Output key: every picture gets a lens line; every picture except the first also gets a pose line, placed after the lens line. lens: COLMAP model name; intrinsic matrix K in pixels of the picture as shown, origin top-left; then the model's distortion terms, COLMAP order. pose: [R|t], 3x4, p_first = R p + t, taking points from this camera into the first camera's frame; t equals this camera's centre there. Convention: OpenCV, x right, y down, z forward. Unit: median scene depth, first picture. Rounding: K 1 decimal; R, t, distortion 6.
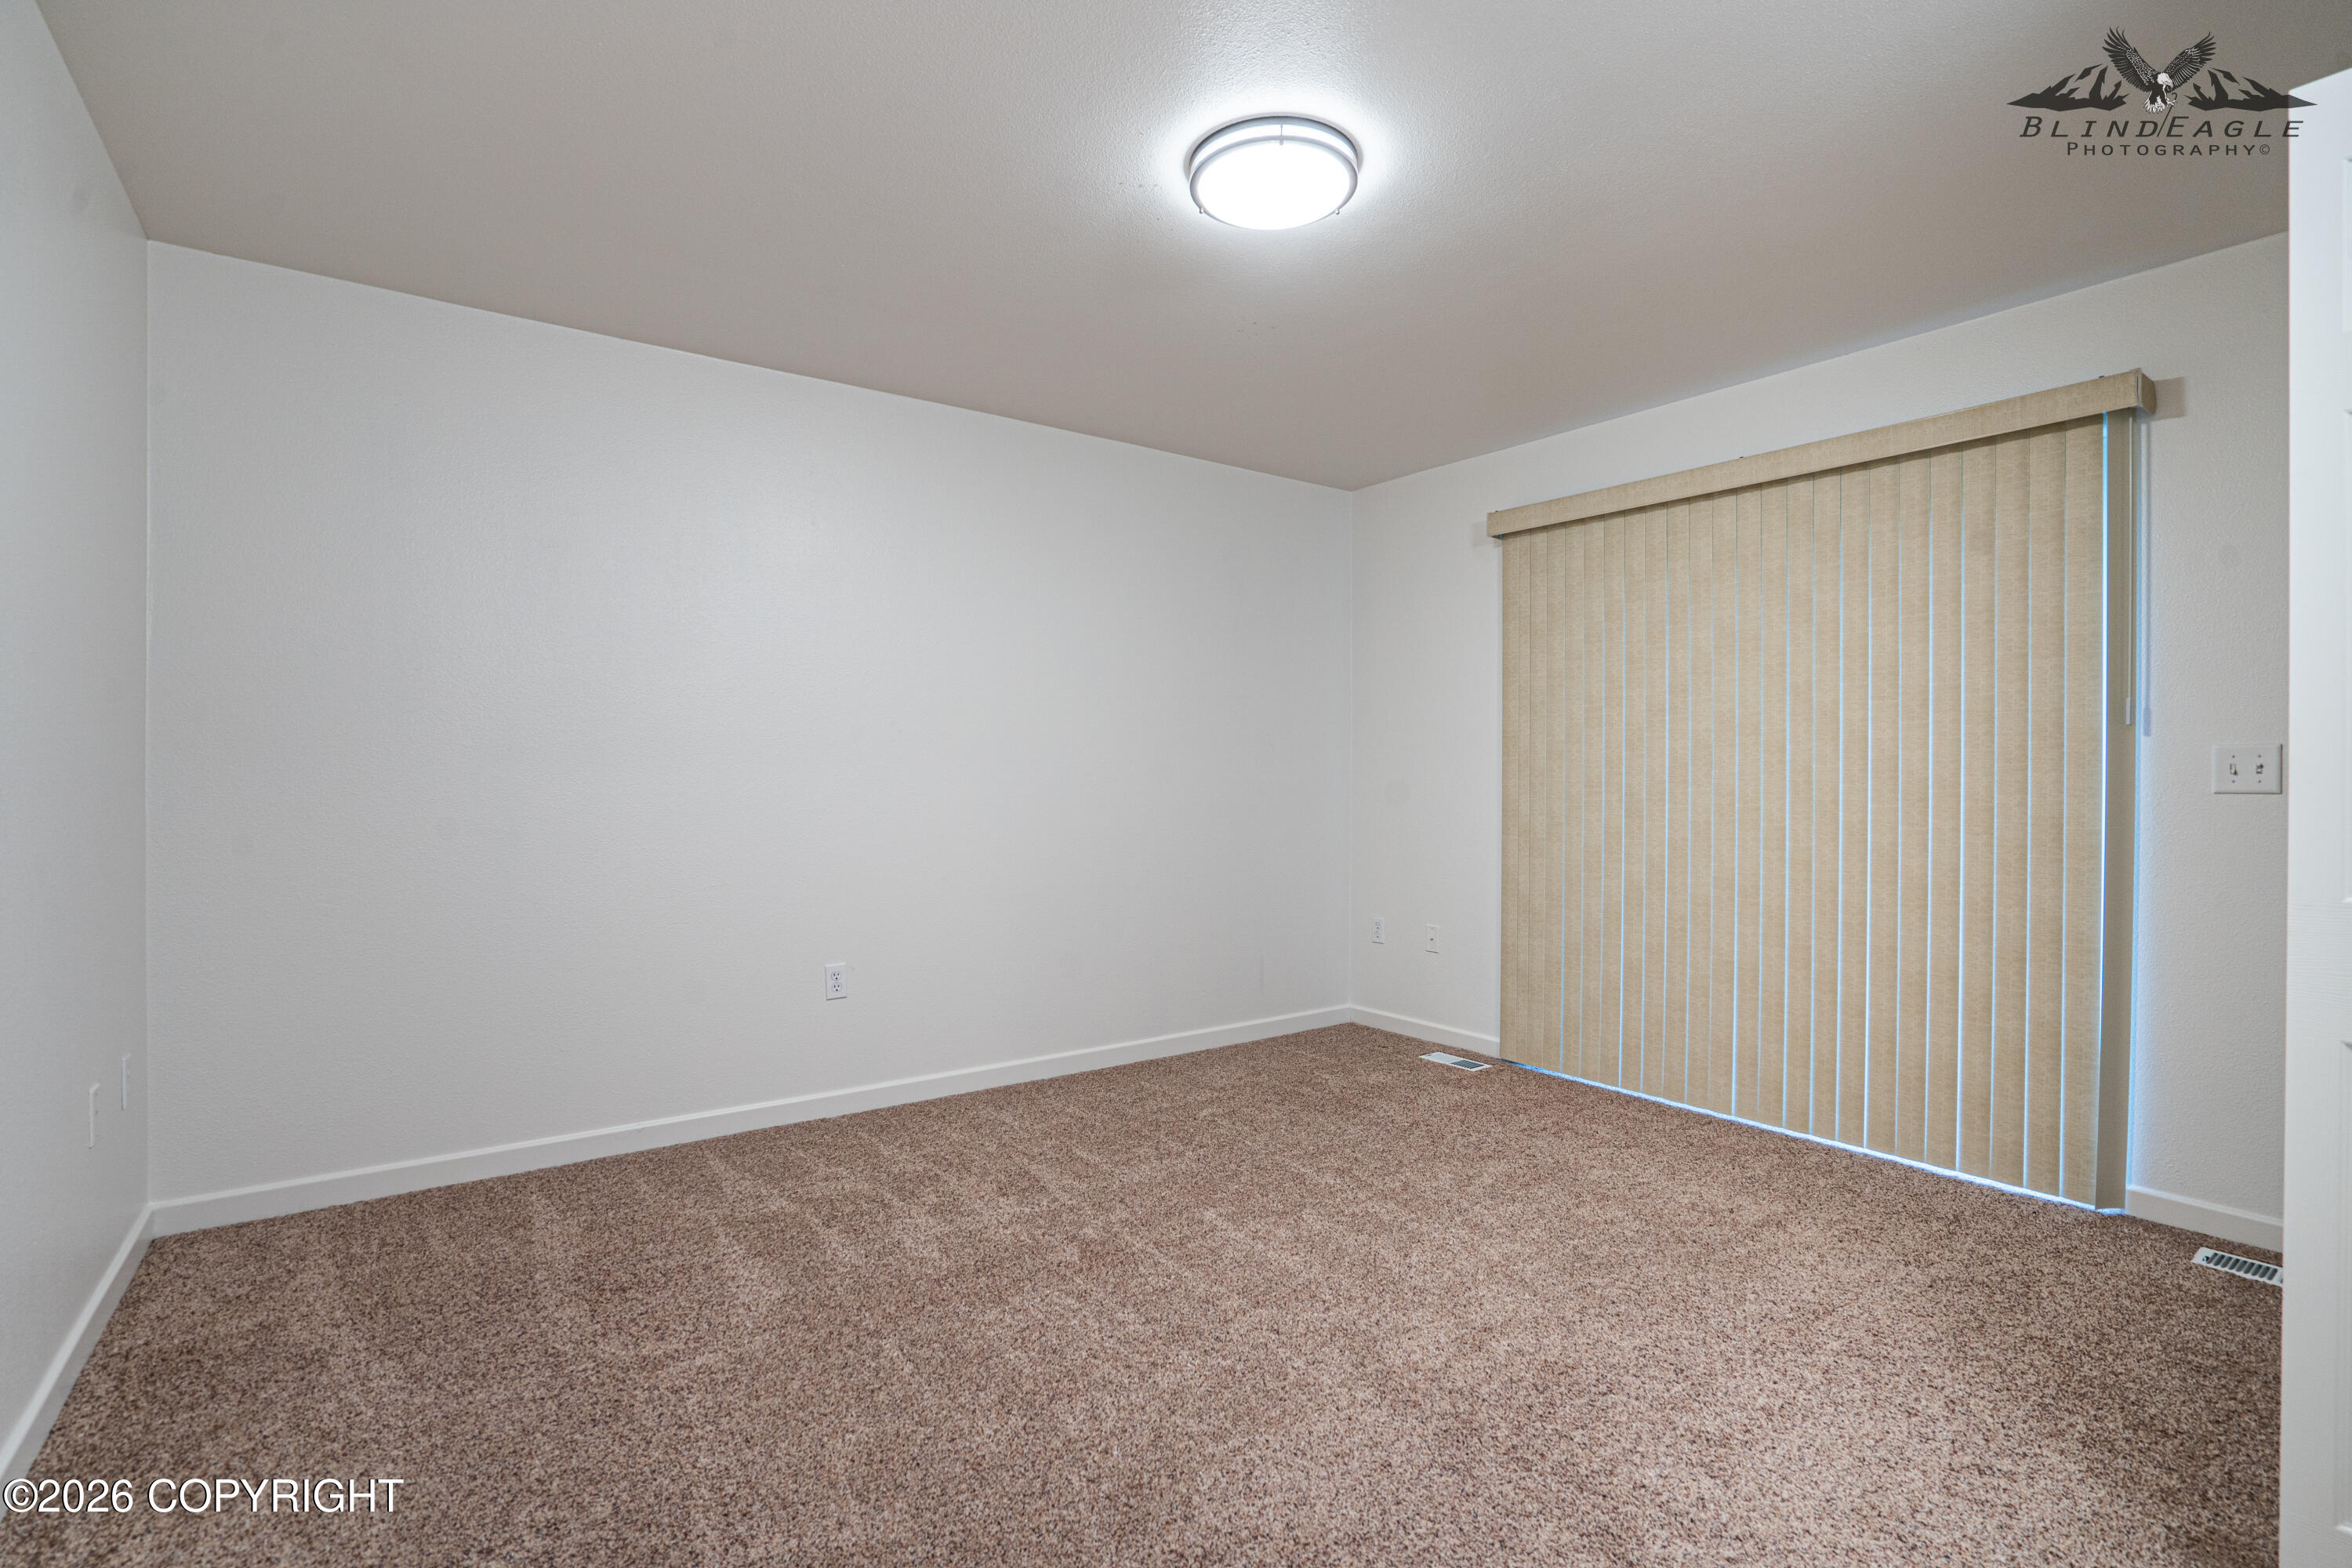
lens RADIAL K [[1096.0, 0, 1183.0], [0, 1096.0, 781.6], [0, 0, 1]] dist [-0.064020, 0.025632]
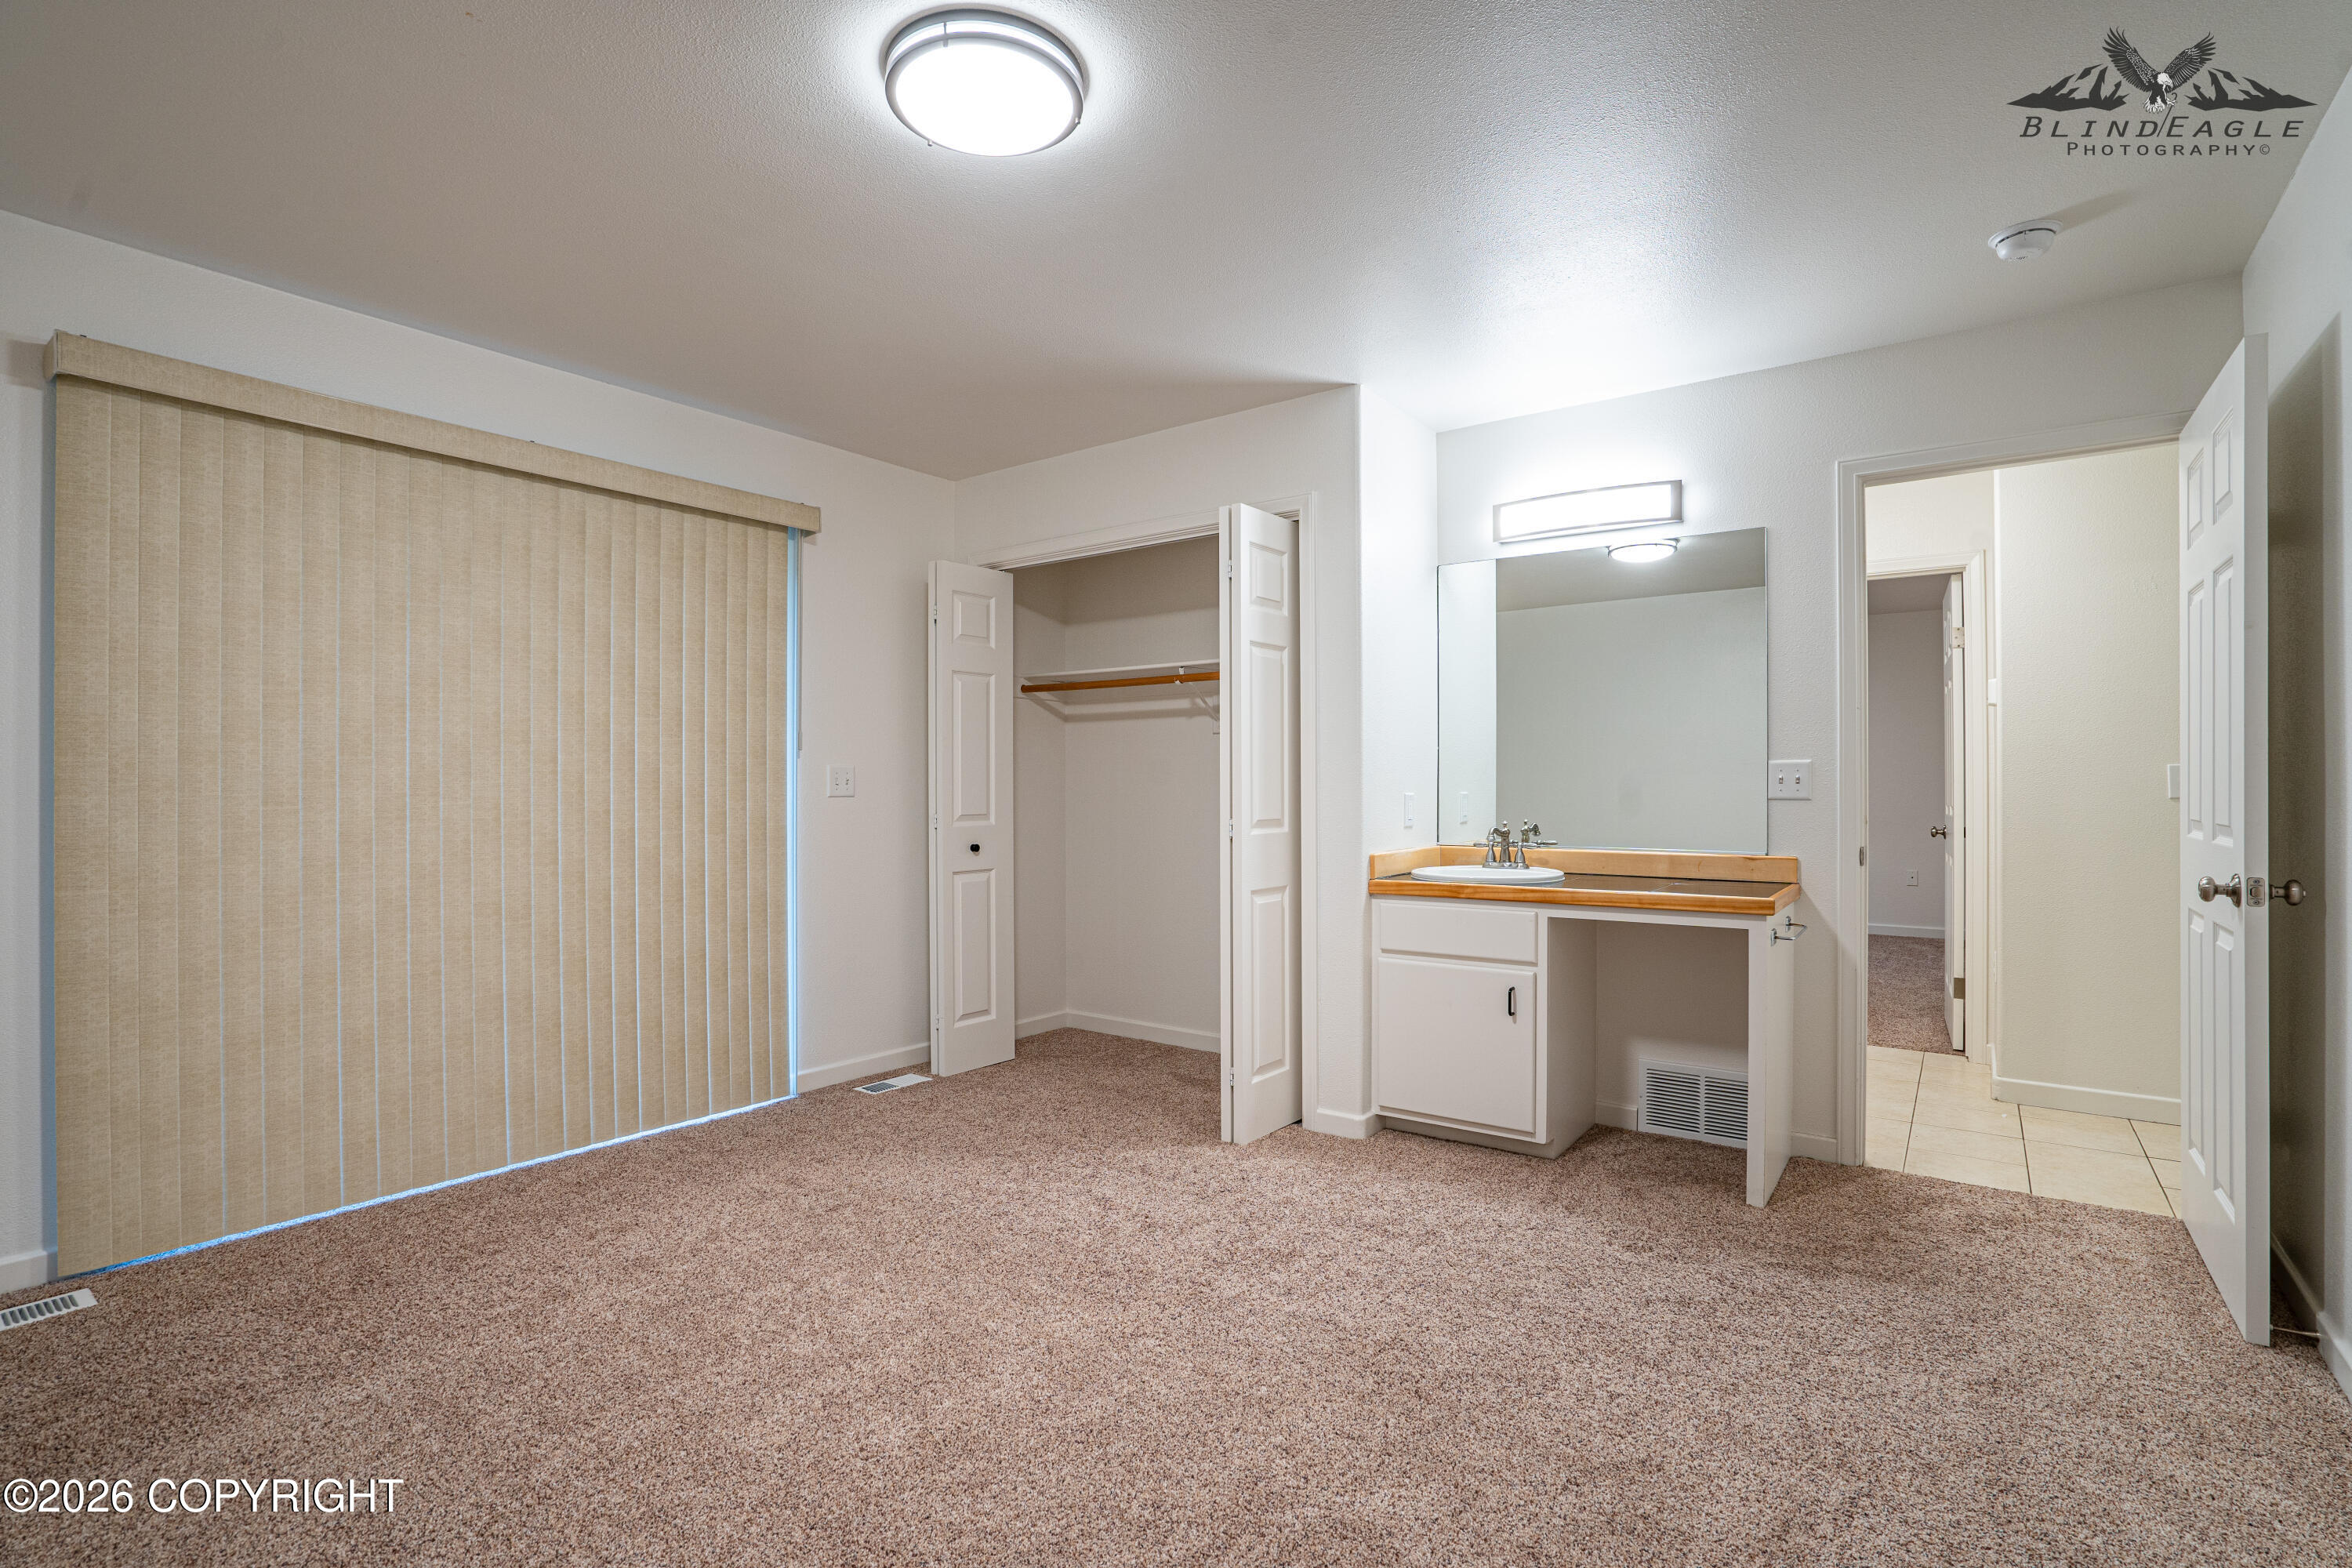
lens RADIAL K [[1096.0, 0, 1183.0], [0, 1096.0, 781.6], [0, 0, 1]] dist [-0.064020, 0.025632]
pose [[-0.298364, -0.000796, 0.954452, -0.527203], [0.005634, 0.999981, 0.002595, -0.009434], [-0.954436, 0.006152, -0.298353, 0.750833]]
